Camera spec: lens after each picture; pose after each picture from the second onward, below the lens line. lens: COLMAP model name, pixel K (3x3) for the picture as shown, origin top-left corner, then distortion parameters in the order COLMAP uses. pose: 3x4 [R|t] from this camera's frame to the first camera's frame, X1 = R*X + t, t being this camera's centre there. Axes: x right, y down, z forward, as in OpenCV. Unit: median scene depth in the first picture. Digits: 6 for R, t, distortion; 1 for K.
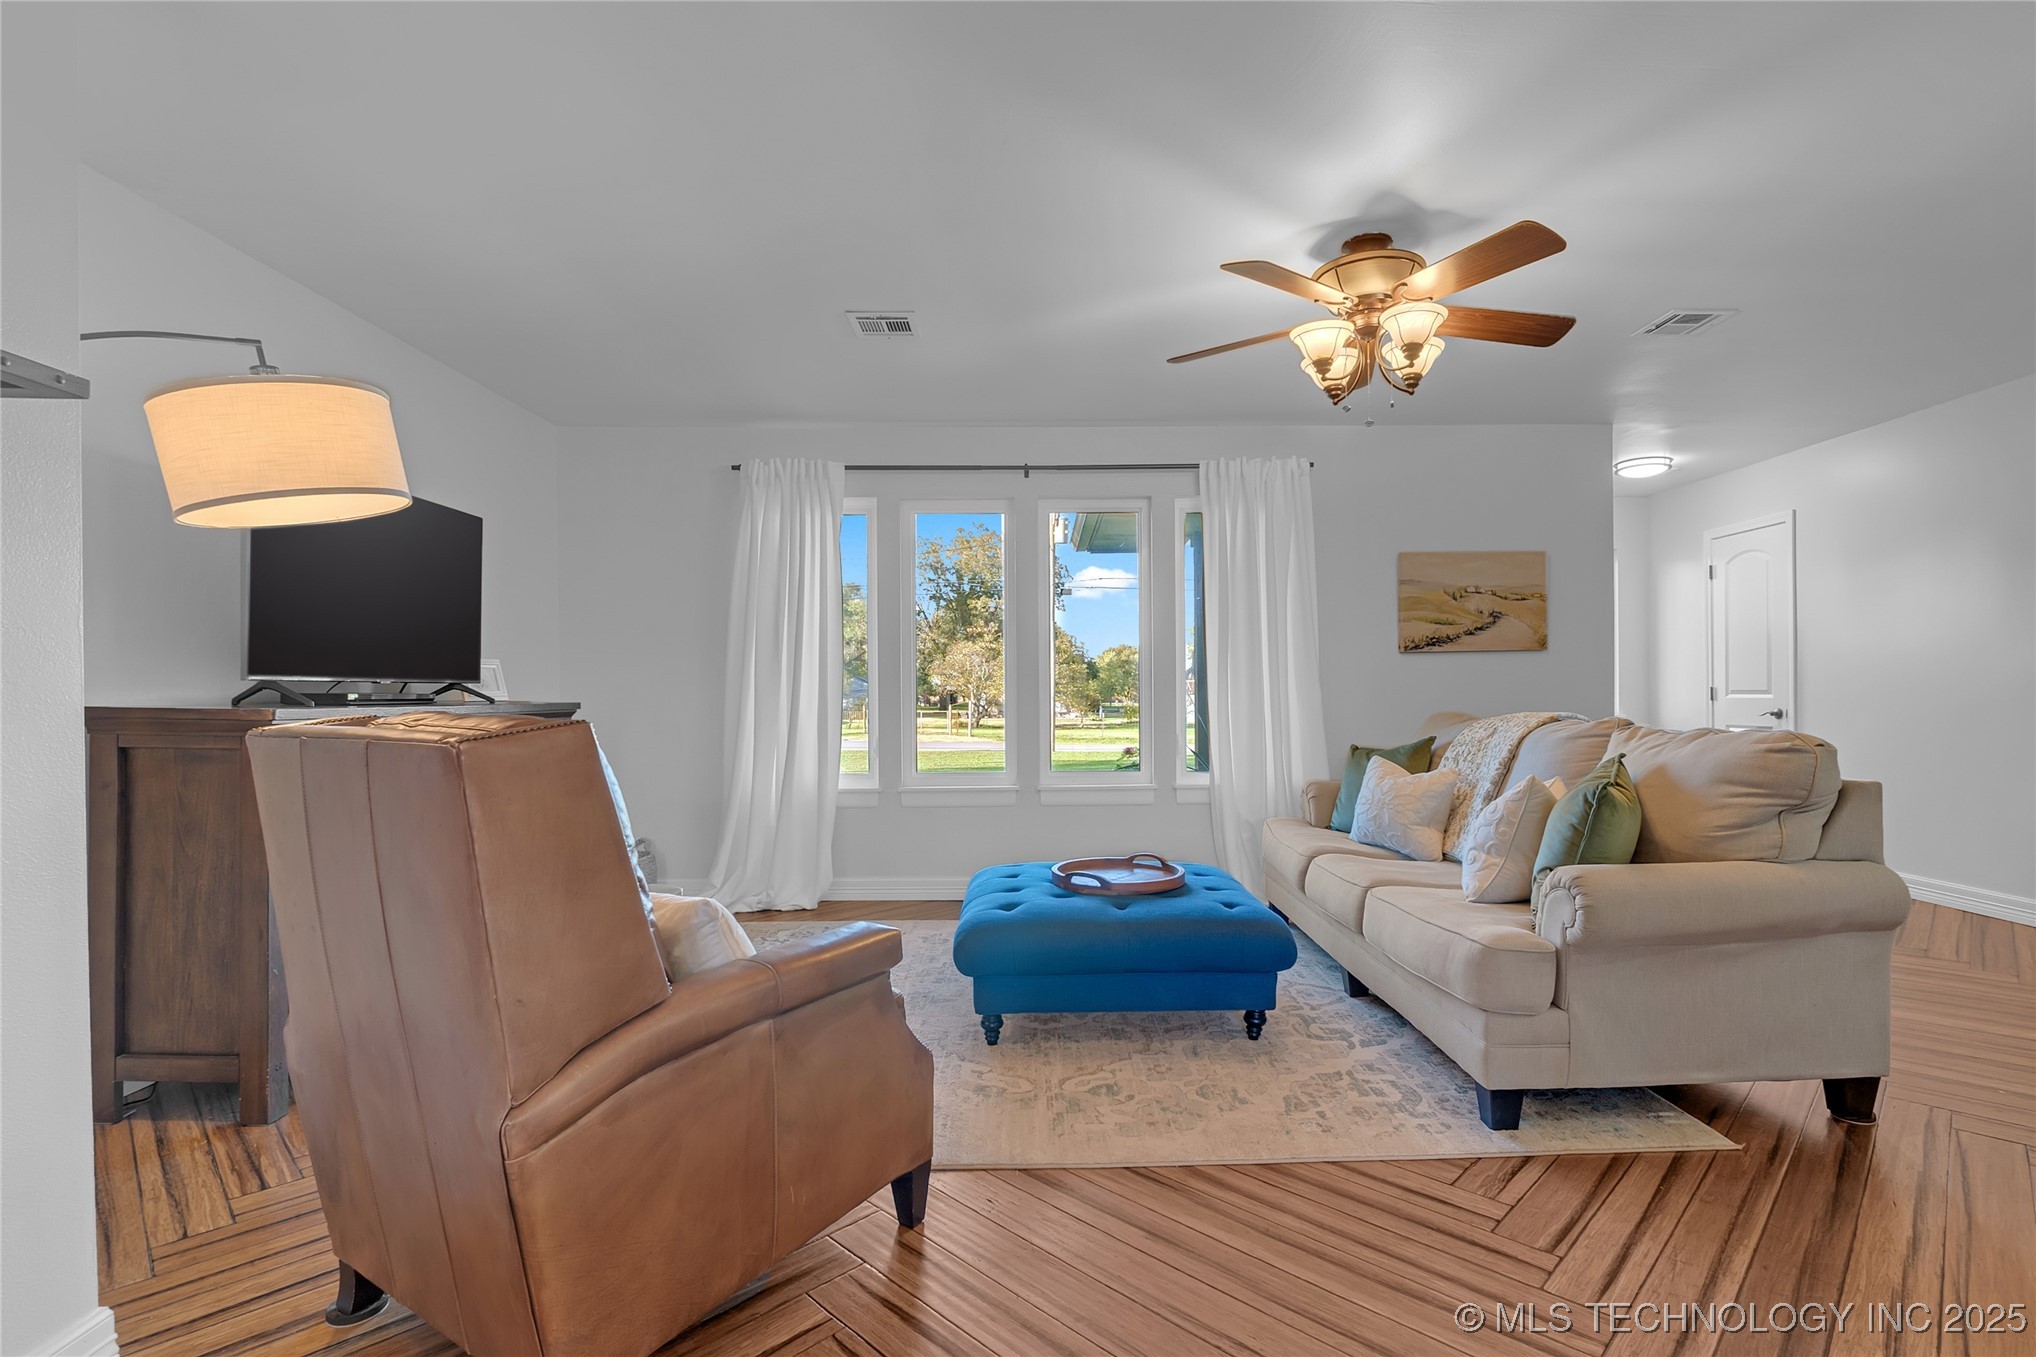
lens RADIAL K [[964.2, 0, 1003.9], [0, 964.2, 691.6], [0, 0, 1]] dist [-0.022700, 0.000540]
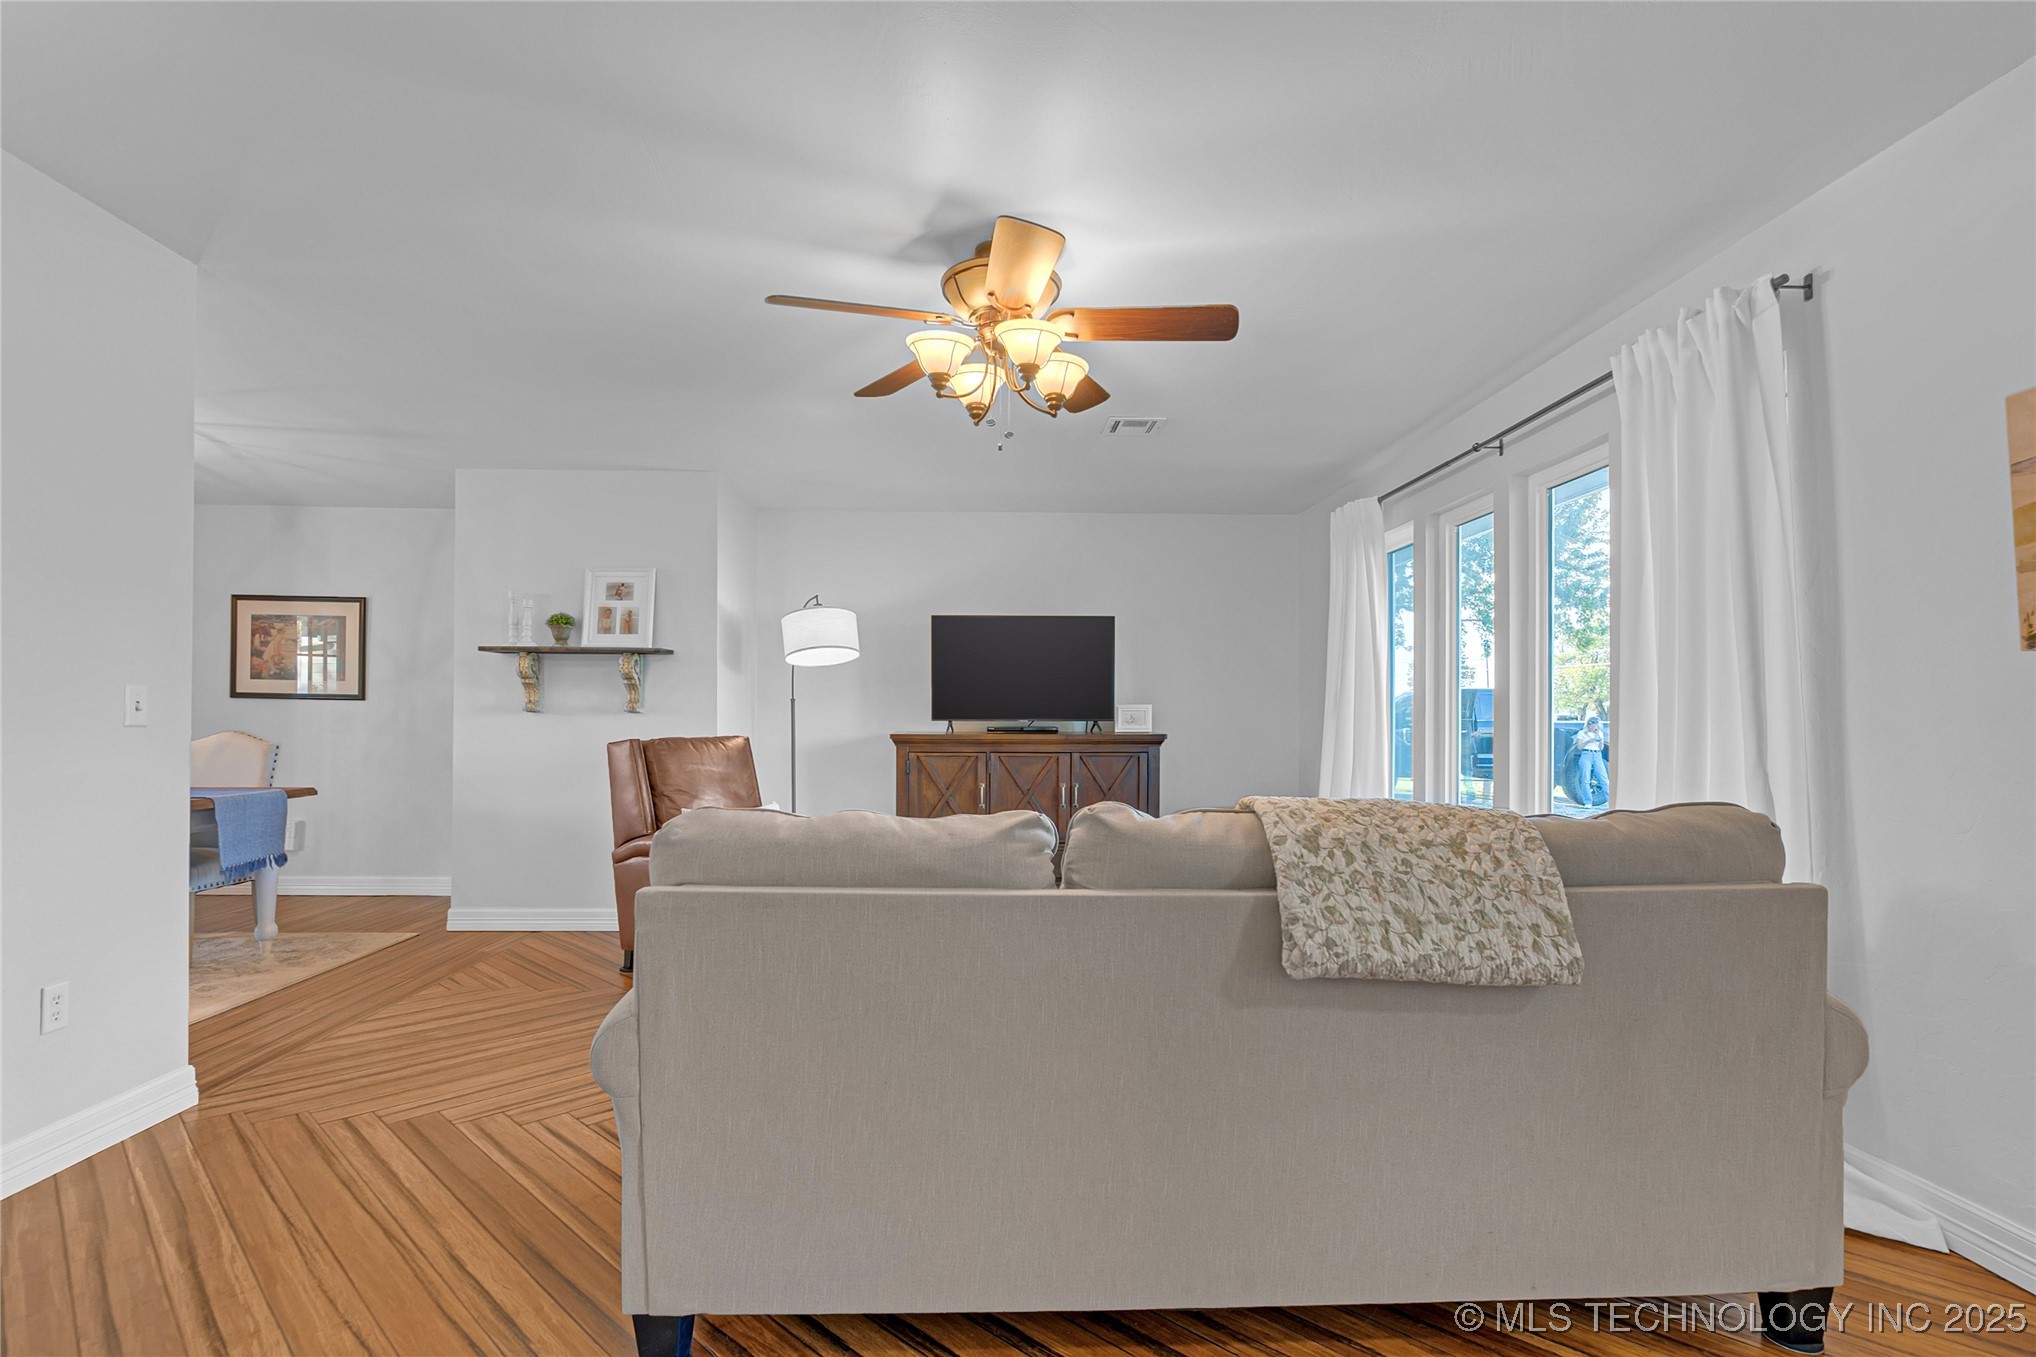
lens RADIAL K [[964.2, 0, 1003.9], [0, 964.2, 691.6], [0, 0, 1]] dist [-0.022700, 0.000540]
pose [[0.041732, -0.026008, -0.998790, 2.037338], [-0.001549, 0.999658, -0.026095, -0.036257], [0.999128, 0.002636, 0.041678, 1.529072]]
